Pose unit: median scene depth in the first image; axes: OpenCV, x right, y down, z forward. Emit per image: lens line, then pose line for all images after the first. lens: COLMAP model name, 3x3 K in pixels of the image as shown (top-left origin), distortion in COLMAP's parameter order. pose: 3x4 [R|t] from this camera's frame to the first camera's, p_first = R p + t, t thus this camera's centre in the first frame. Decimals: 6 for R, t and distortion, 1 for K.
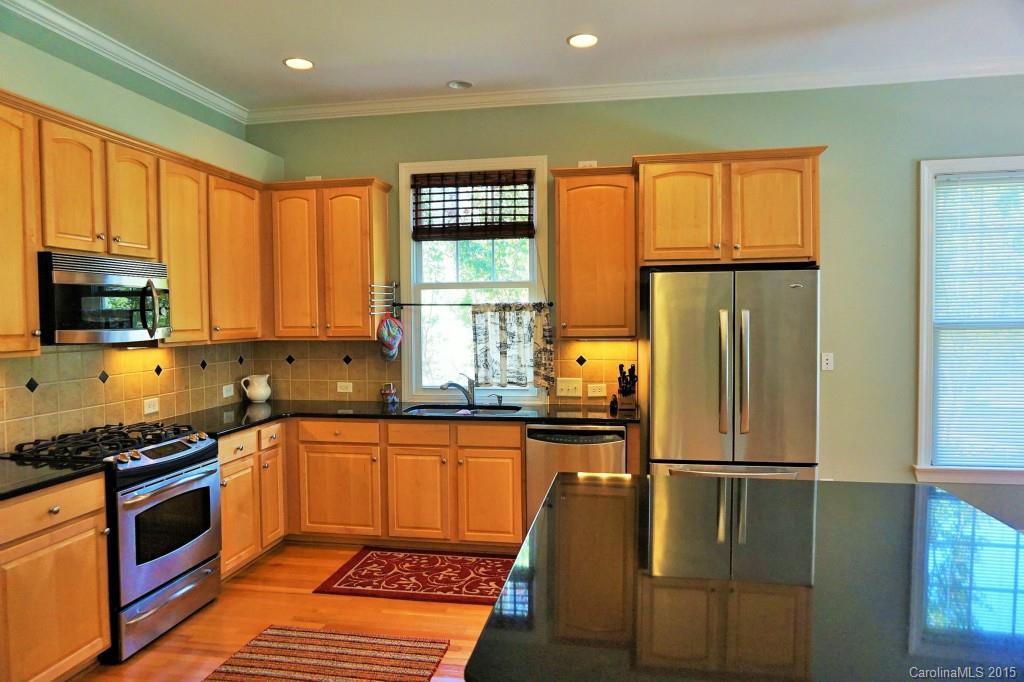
lens RADIAL K [[692.6, 0, 502.1], [0, 692.6, 343.2], [0, 0, 1]] dist [-0.022561, 0.009351]
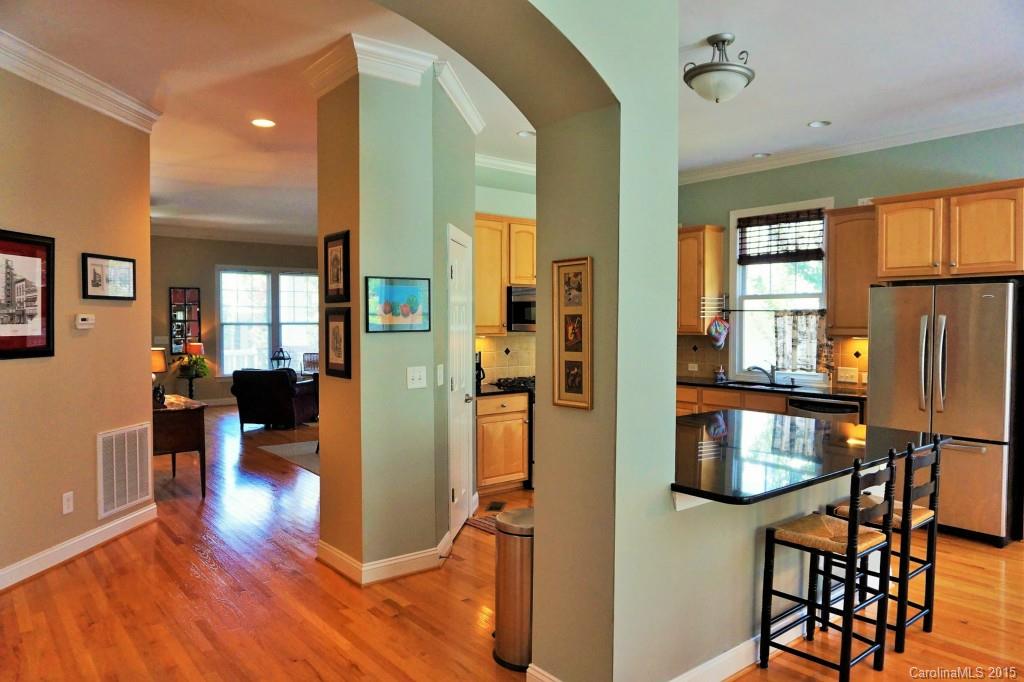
lens RADIAL K [[692.6, 0, 511.0], [0, 692.6, 350.6], [0, 0, 1]] dist [-0.022561, 0.009351]
pose [[0.762280, 0.035356, -0.646280, 0.453253], [-0.030943, 0.999356, 0.018175, 0.014959], [0.646507, 0.006143, 0.762884, -0.388708]]
